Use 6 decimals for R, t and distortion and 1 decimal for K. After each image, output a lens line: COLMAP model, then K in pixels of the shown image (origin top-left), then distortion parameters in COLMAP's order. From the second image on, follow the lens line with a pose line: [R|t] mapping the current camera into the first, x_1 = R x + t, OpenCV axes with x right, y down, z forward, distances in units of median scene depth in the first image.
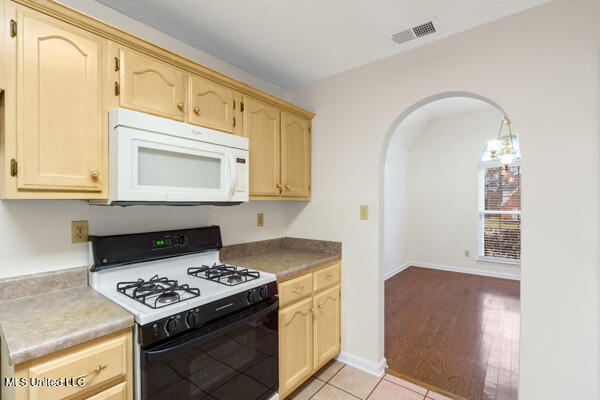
lens RADIAL K [[278.7, 0, 303.6], [0, 278.7, 200.3], [0, 0, 1]] dist [0.000529, 0.001347]
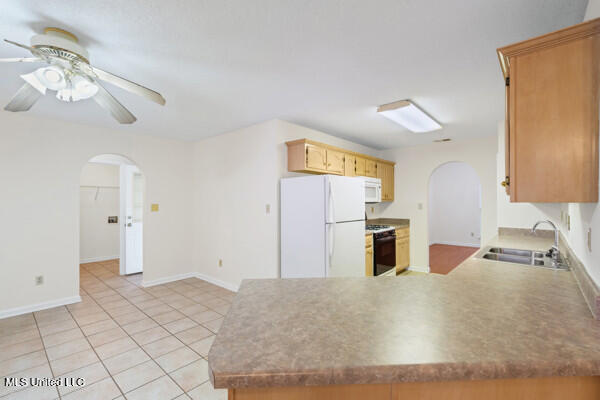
lens RADIAL K [[278.7, 0, 296.2], [0, 278.7, 203.2], [0, 0, 1]] dist [0.000529, 0.001347]
pose [[0.997387, -0.000597, -0.072243, -0.645908], [0.000892, 0.999991, 0.004052, 0.005310], [0.072240, -0.004106, 0.997379, -1.406286]]
